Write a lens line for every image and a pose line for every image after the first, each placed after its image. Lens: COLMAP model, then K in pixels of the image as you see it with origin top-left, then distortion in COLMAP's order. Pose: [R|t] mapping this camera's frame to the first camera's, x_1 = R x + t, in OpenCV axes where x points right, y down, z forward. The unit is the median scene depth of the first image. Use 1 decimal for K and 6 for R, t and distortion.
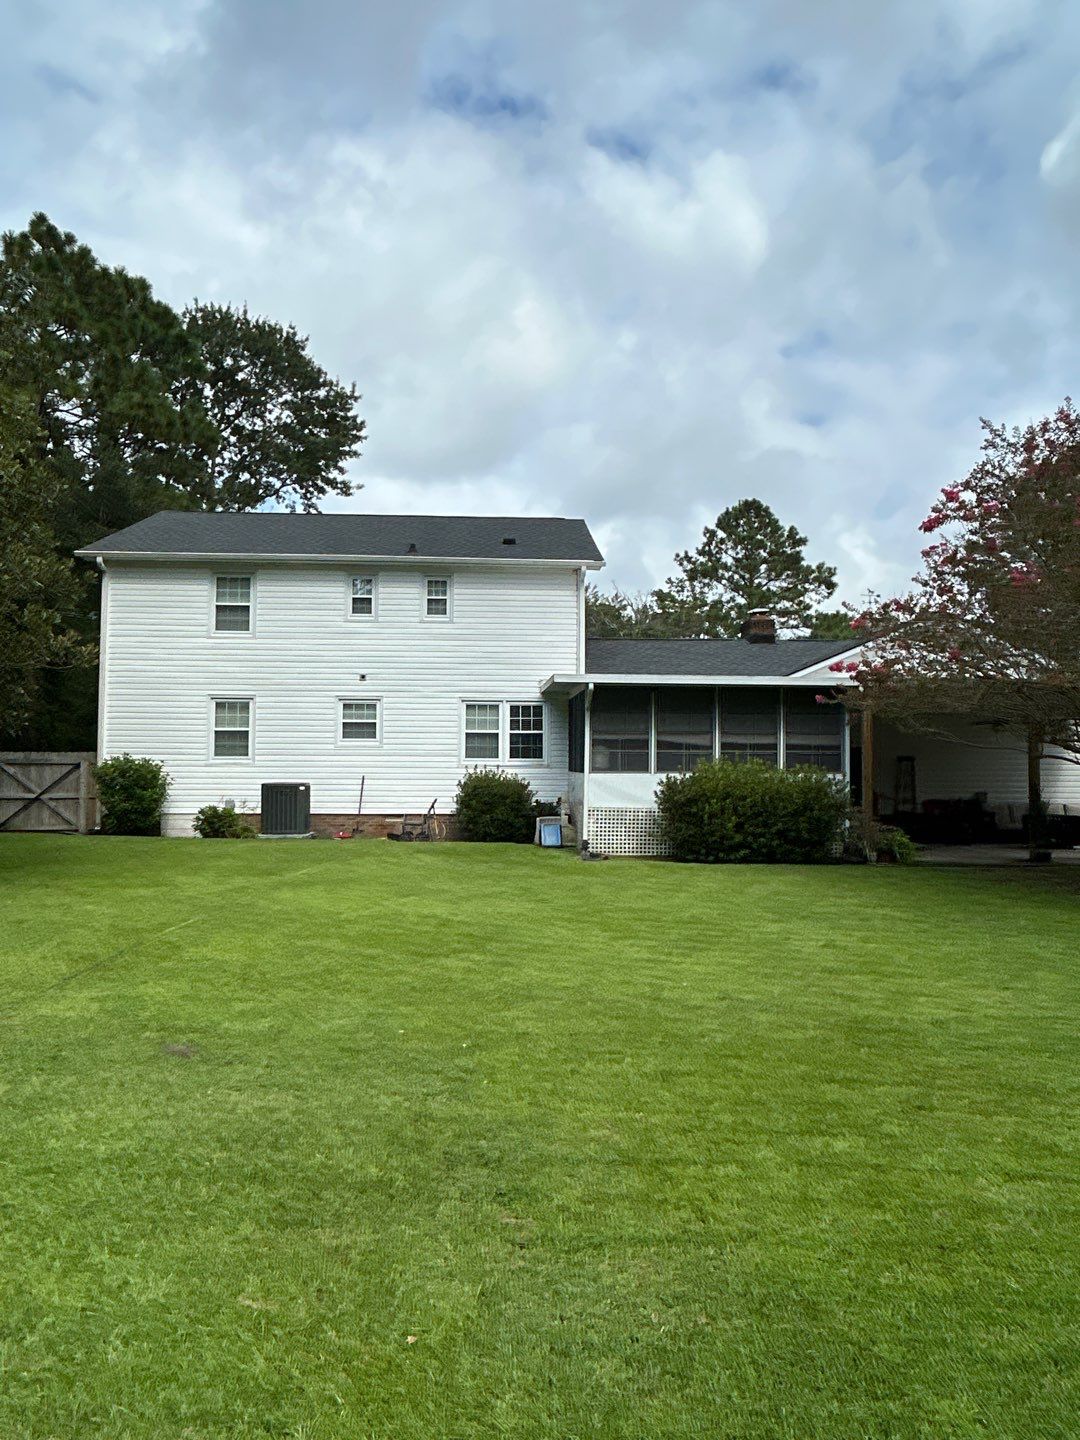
lens RADIAL K [[937.9, 0, 538.4], [0, 937.9, 705.5], [0, 0, 1]] dist [-0.004451, -0.000046]
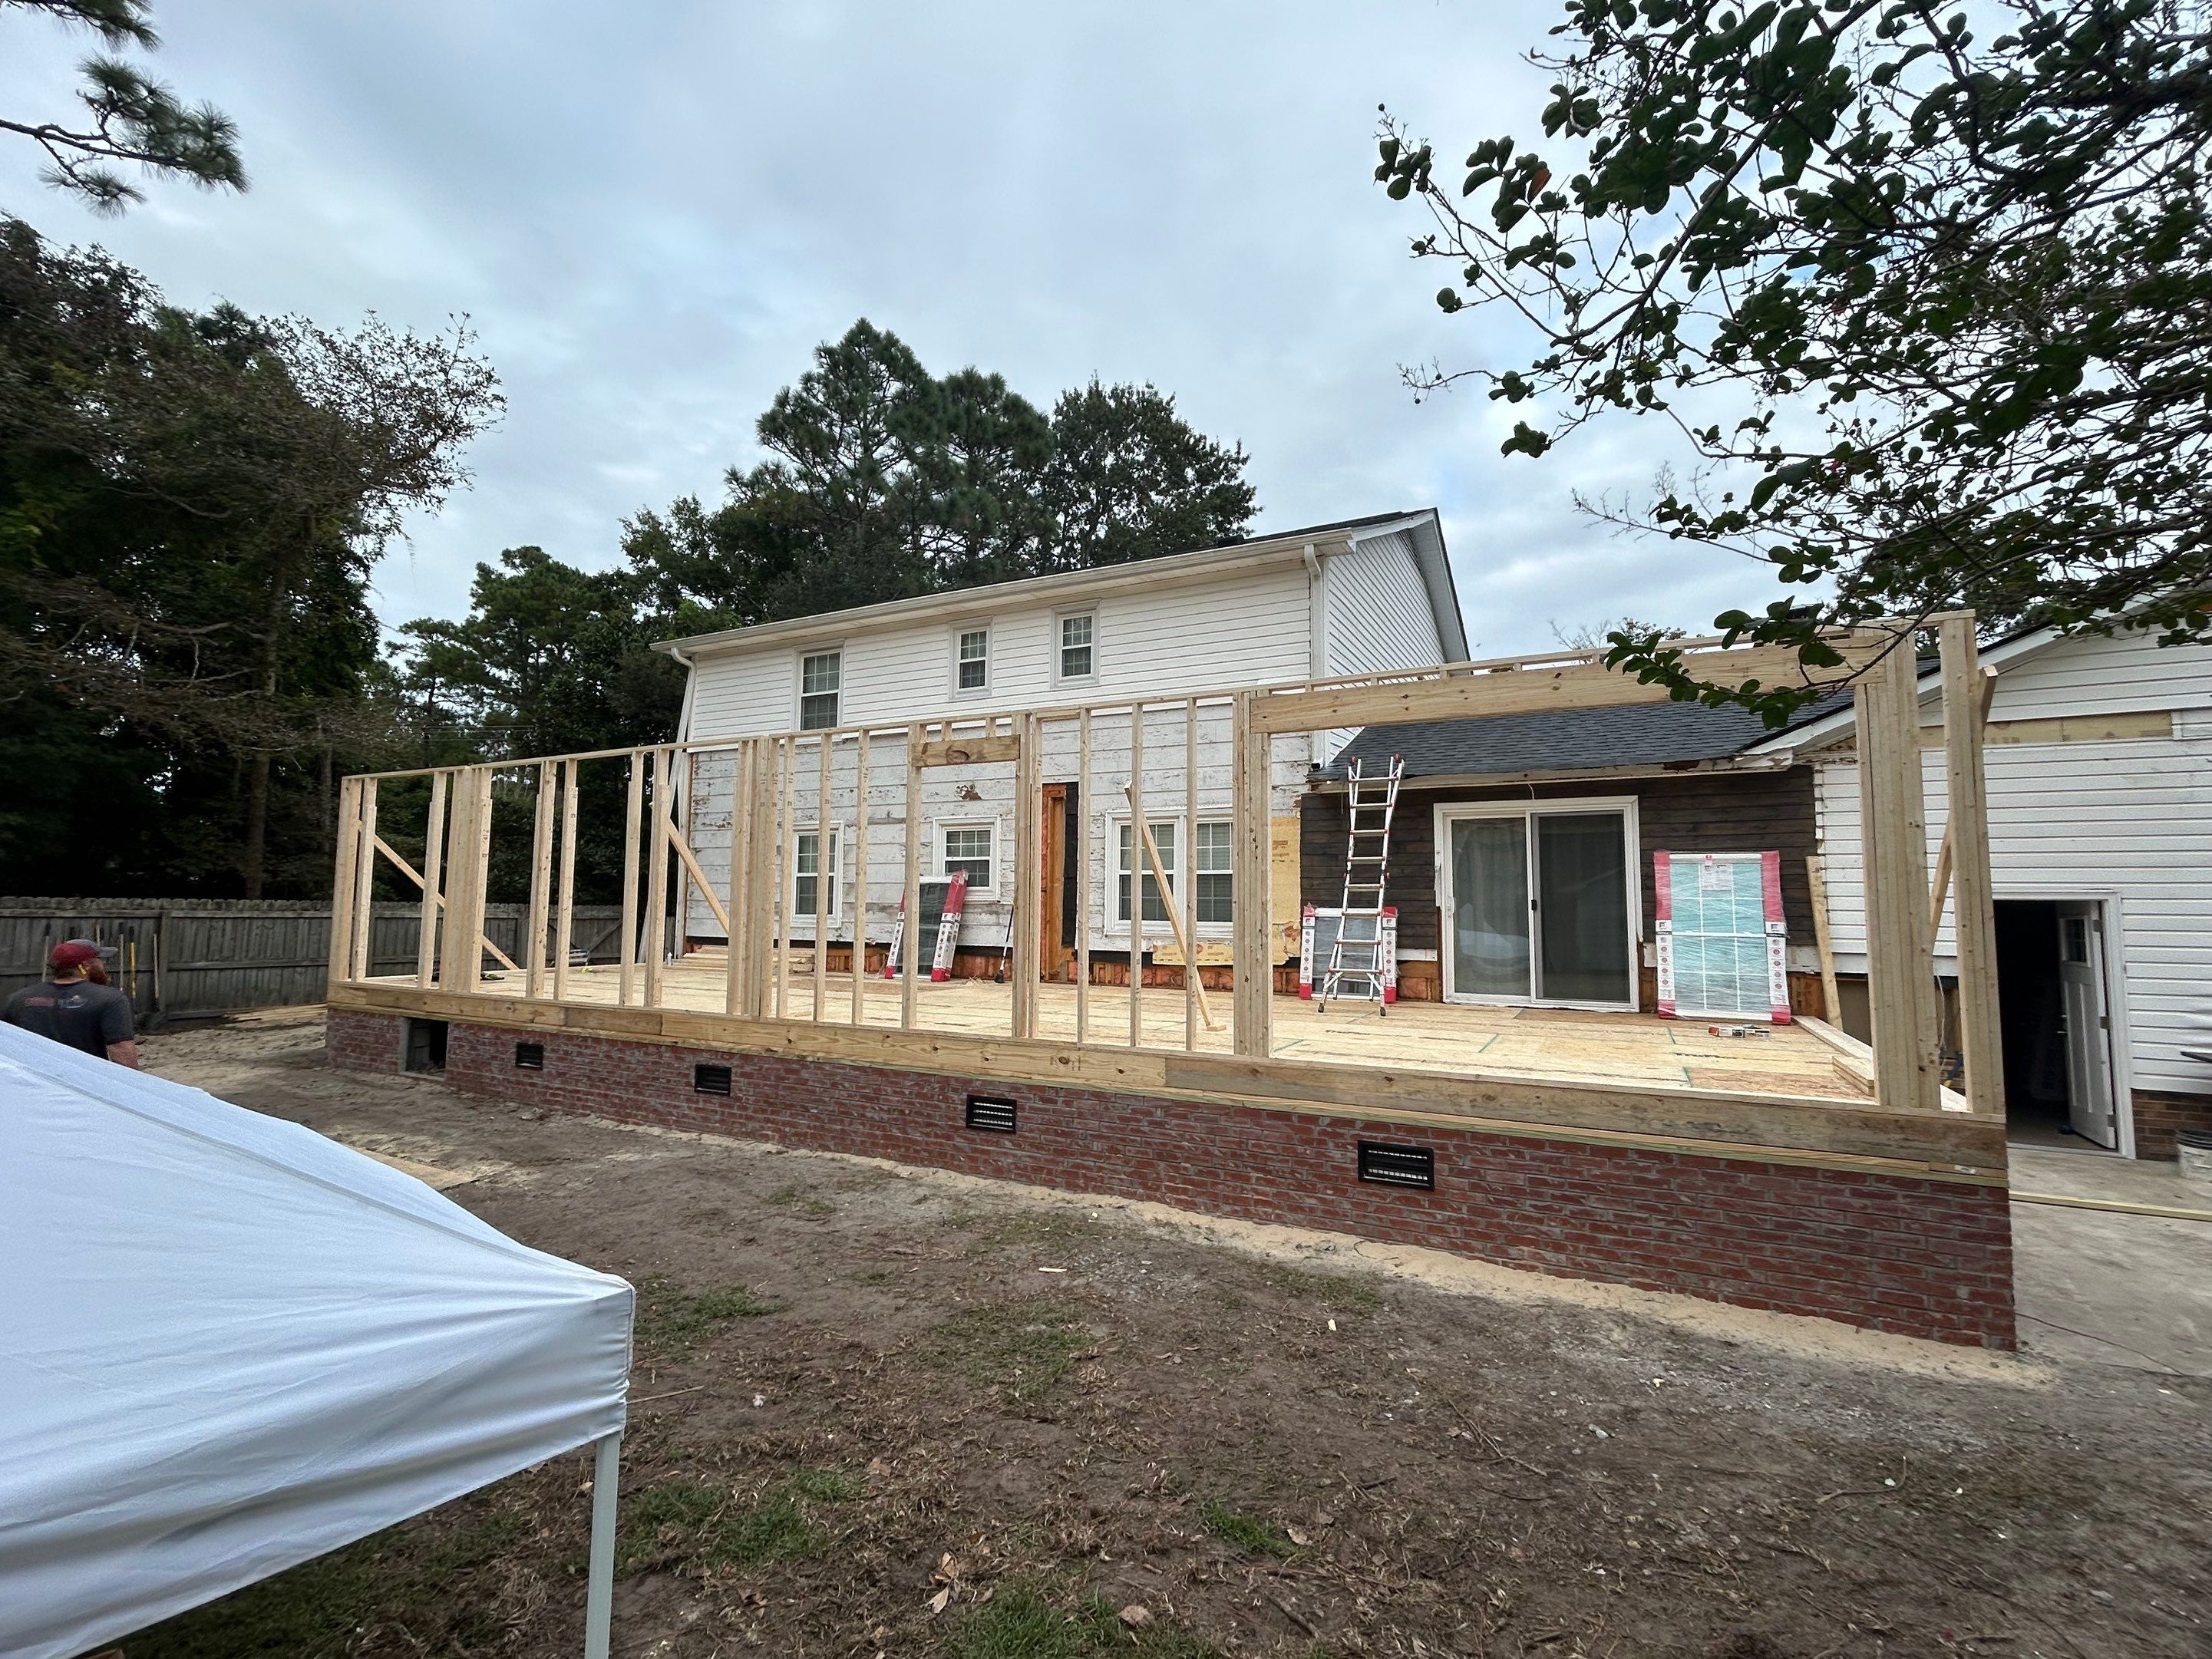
lens RADIAL K [[969.9, 0, 1106.0], [0, 969.9, 829.5], [0, 0, 1]] dist [0.002053, 0.000320]
pose [[0.872335, -0.038137, -0.487419, 0.202619], [0.026055, 0.999163, -0.031547, 0.019586], [0.488214, 0.014820, 0.872598, 0.477023]]
